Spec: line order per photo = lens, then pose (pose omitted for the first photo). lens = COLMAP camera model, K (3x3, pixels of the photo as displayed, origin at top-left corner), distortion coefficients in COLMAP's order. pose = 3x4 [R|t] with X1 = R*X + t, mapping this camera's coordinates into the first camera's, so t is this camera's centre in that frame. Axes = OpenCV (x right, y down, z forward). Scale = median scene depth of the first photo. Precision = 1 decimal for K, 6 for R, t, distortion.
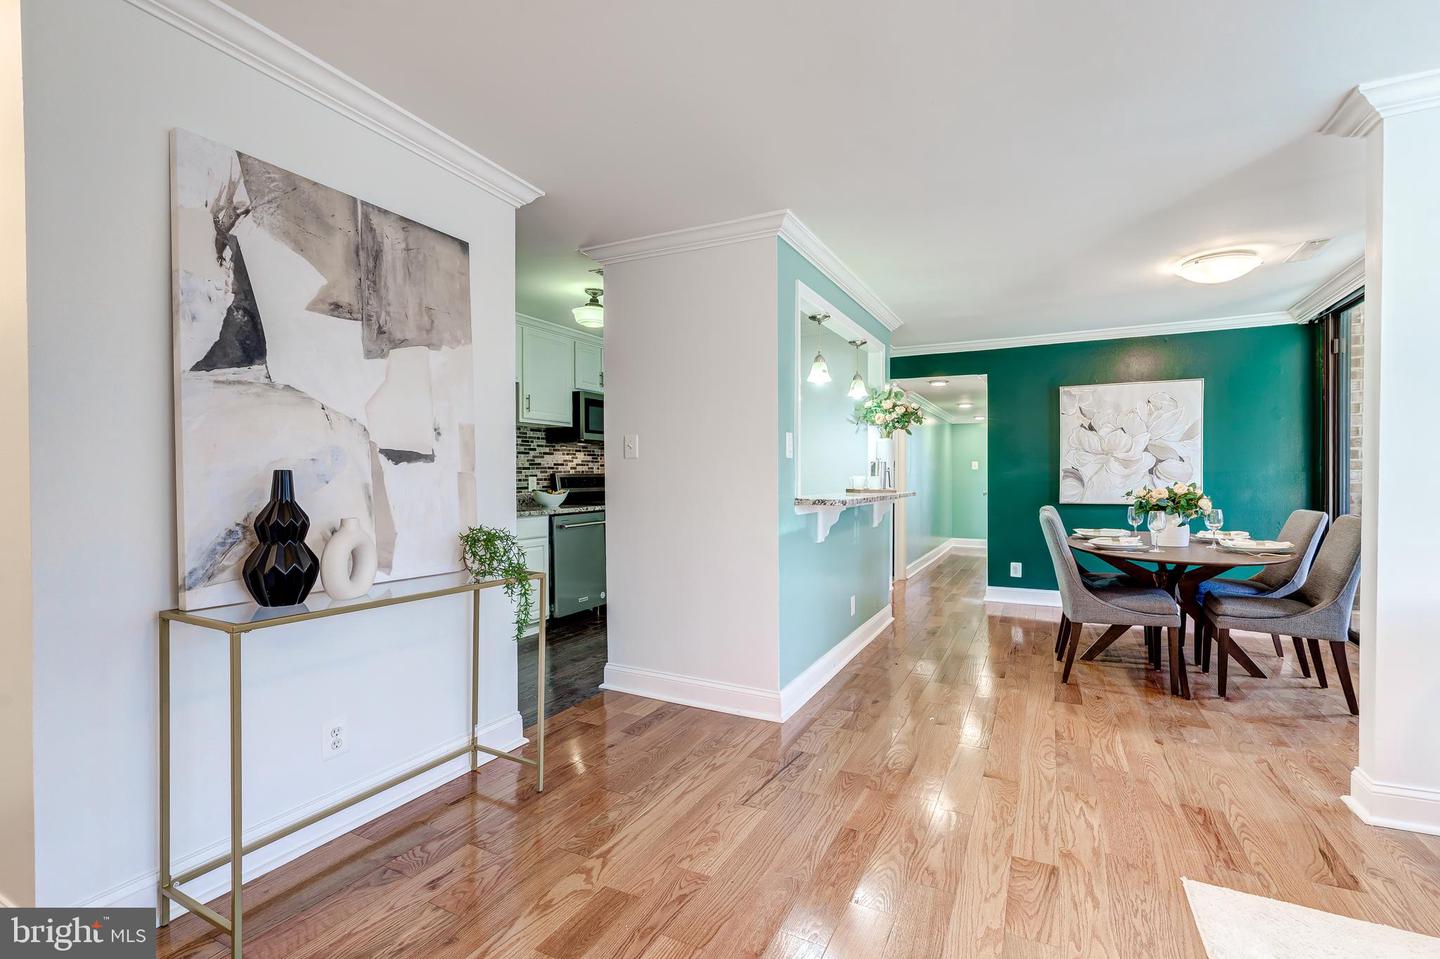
lens RADIAL K [[646.3, 0, 730.7], [0, 646.3, 486.0], [0, 0, 1]] dist [-0.001729, 0.000011]
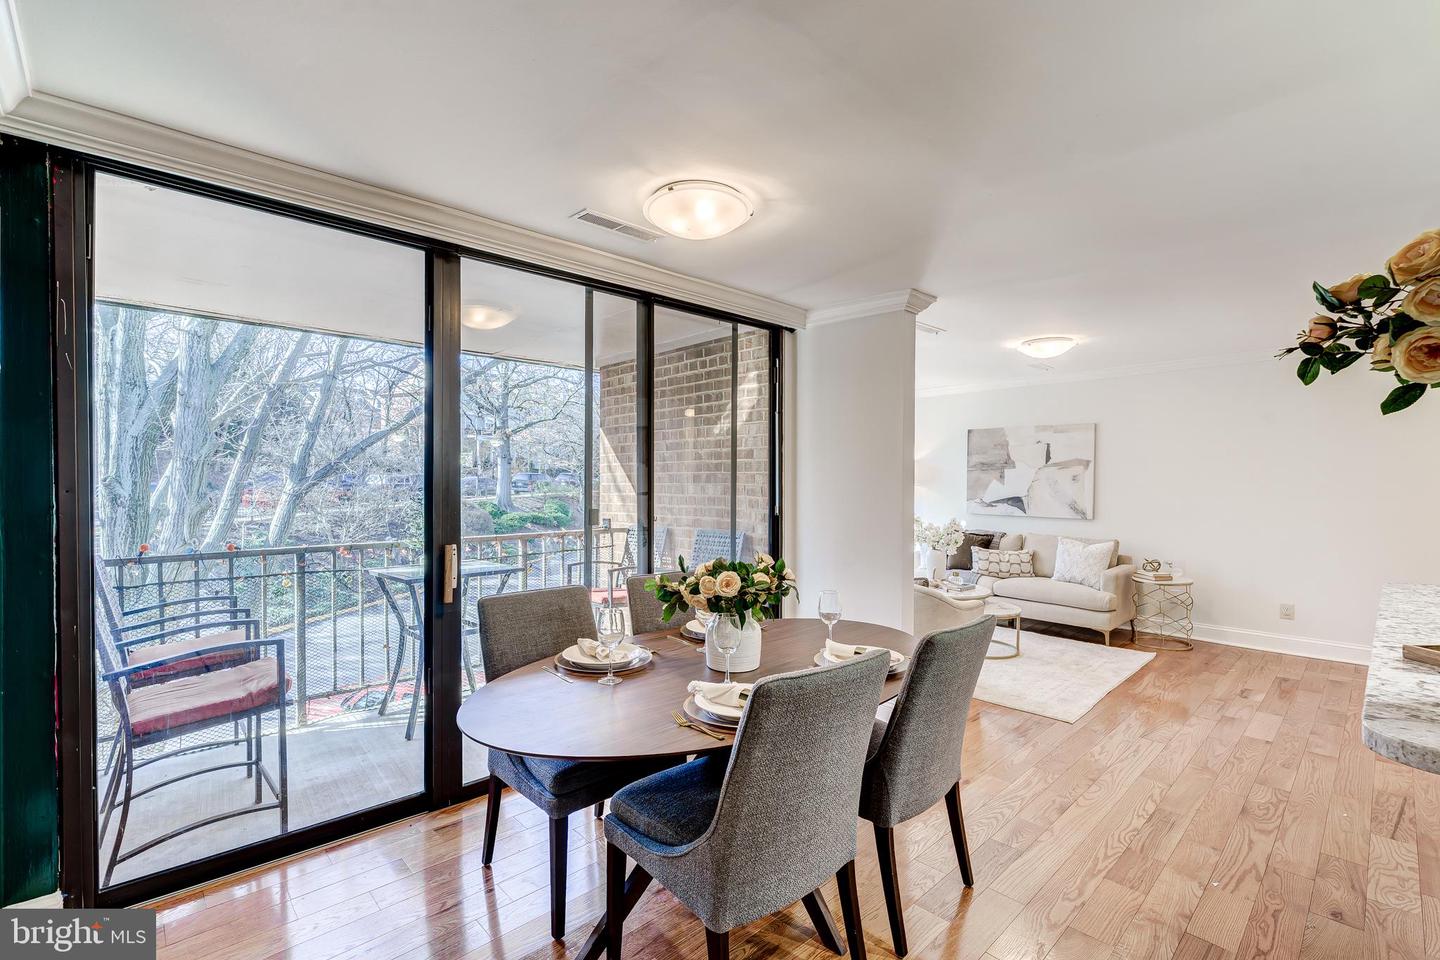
lens RADIAL K [[646.3, 0, 719.3], [0, 646.3, 488.5], [0, 0, 1]] dist [-0.001729, 0.000011]
pose [[-0.937611, -0.005168, 0.347647, 0.792342], [0.003508, 0.999698, 0.024322, -0.129025], [-0.347667, 0.024024, -0.937310, 2.486238]]
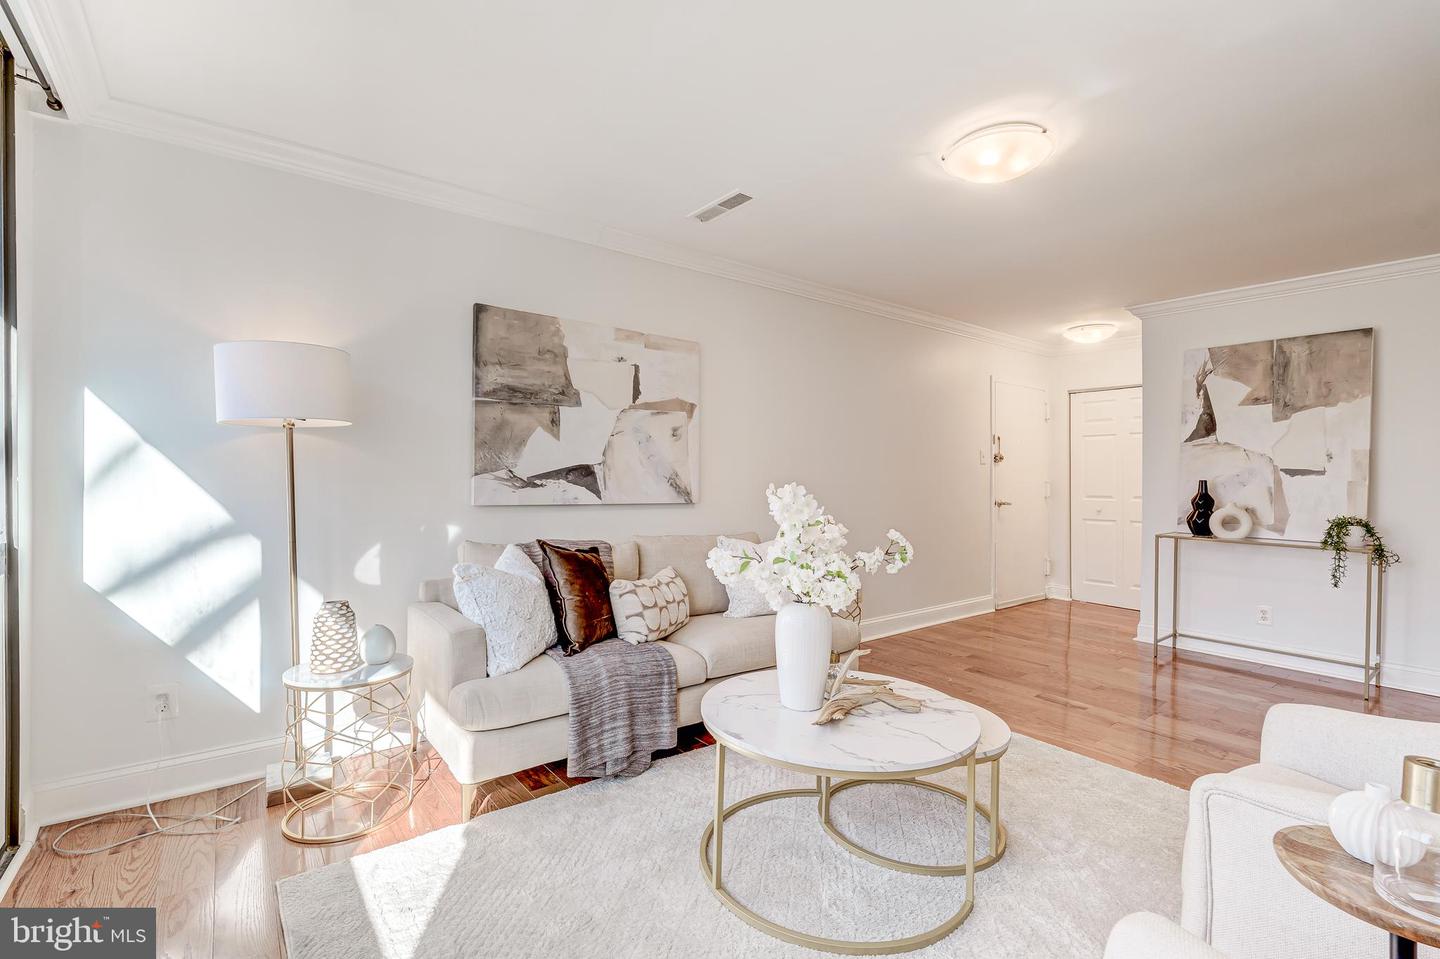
lens RADIAL K [[646.3, 0, 721.0], [0, 646.3, 482.0], [0, 0, 1]] dist [-0.001729, 0.000011]
pose [[-0.424188, 0.002488, -0.905571, 1.655945], [-0.019273, 0.999745, 0.011775, -0.008295], [0.905369, 0.022447, -0.424031, 0.288450]]
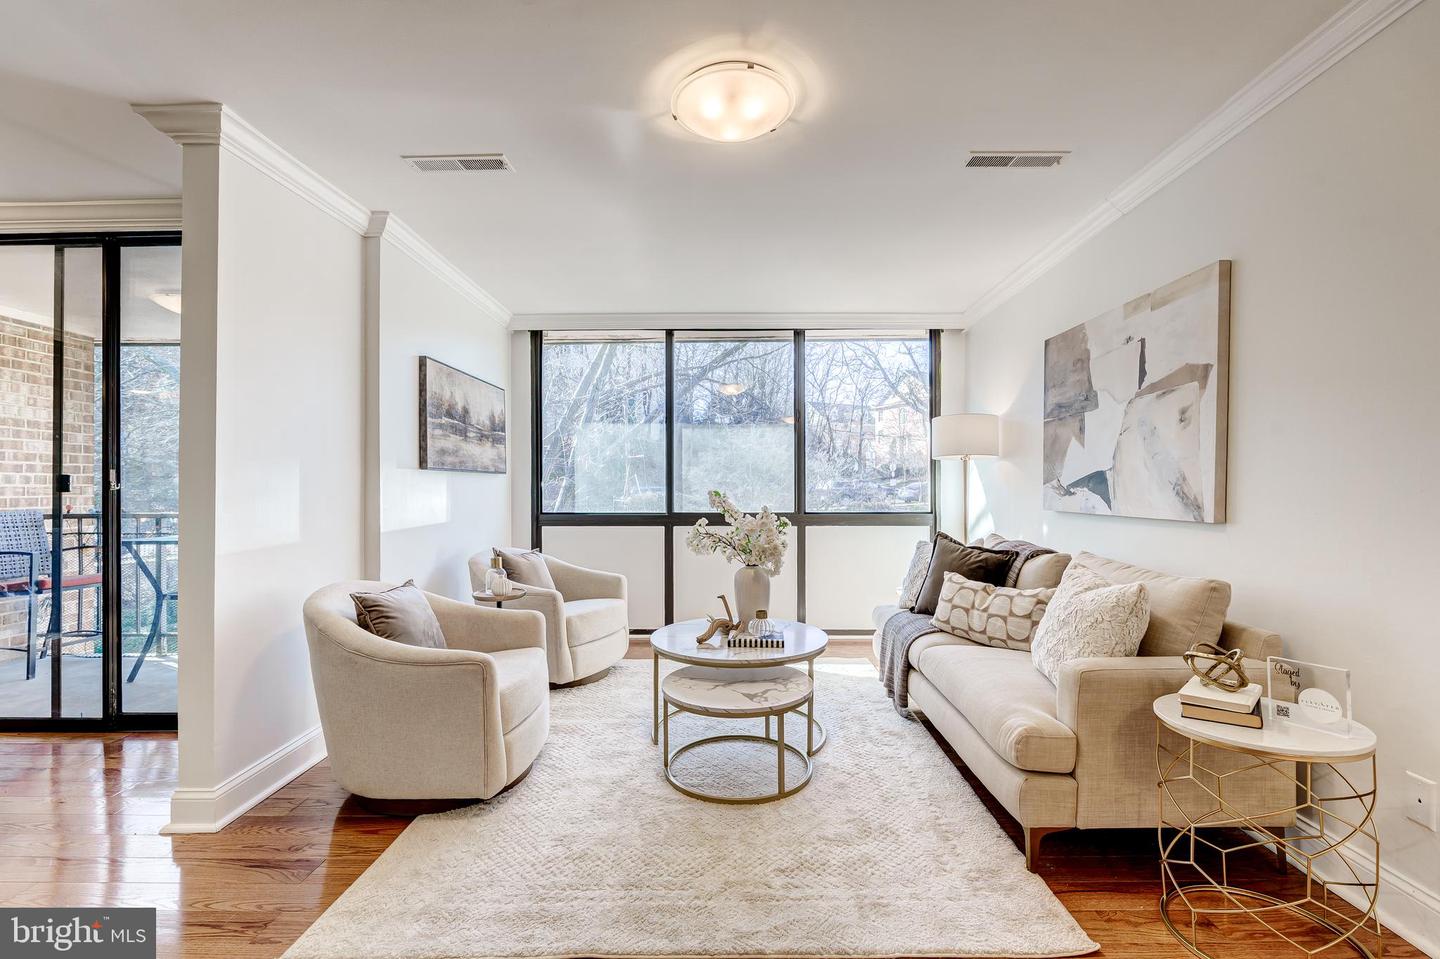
lens RADIAL K [[646.3, 0, 714.5], [0, 646.3, 488.1], [0, 0, 1]] dist [-0.001729, 0.000011]
pose [[-0.423046, 0.005336, 0.906092, -0.240789], [0.016332, 0.999865, 0.001737, -0.004549], [-0.905961, 0.015533, -0.423076, 0.642504]]
